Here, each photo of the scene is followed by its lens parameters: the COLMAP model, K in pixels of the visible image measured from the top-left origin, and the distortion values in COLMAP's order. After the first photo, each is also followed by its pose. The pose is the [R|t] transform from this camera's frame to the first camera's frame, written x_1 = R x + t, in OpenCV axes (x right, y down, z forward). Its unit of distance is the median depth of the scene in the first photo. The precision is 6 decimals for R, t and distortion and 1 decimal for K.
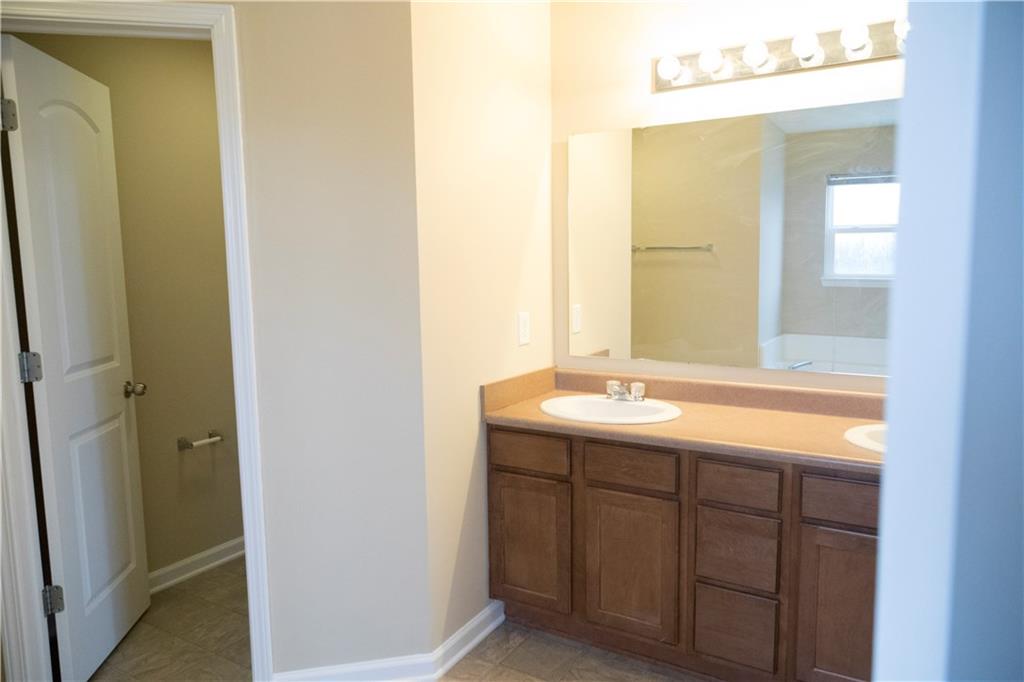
lens RADIAL K [[688.7, 0, 515.2], [0, 688.7, 336.2], [0, 0, 1]] dist [-0.001047, -0.001214]
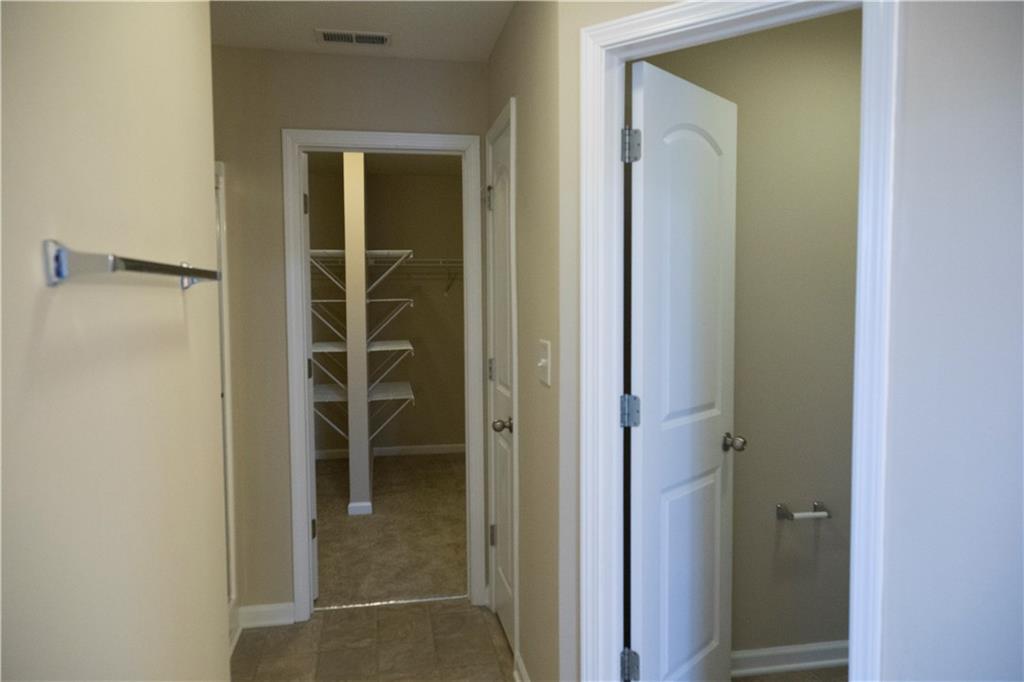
lens RADIAL K [[688.7, 0, 515.2], [0, 688.7, 336.2], [0, 0, 1]] dist [-0.001047, -0.001214]
pose [[0.665519, 0.055774, -0.744294, -0.097750], [-0.084132, 0.996454, -0.000558, -0.034841], [0.741624, 0.062990, 0.667852, 0.208366]]
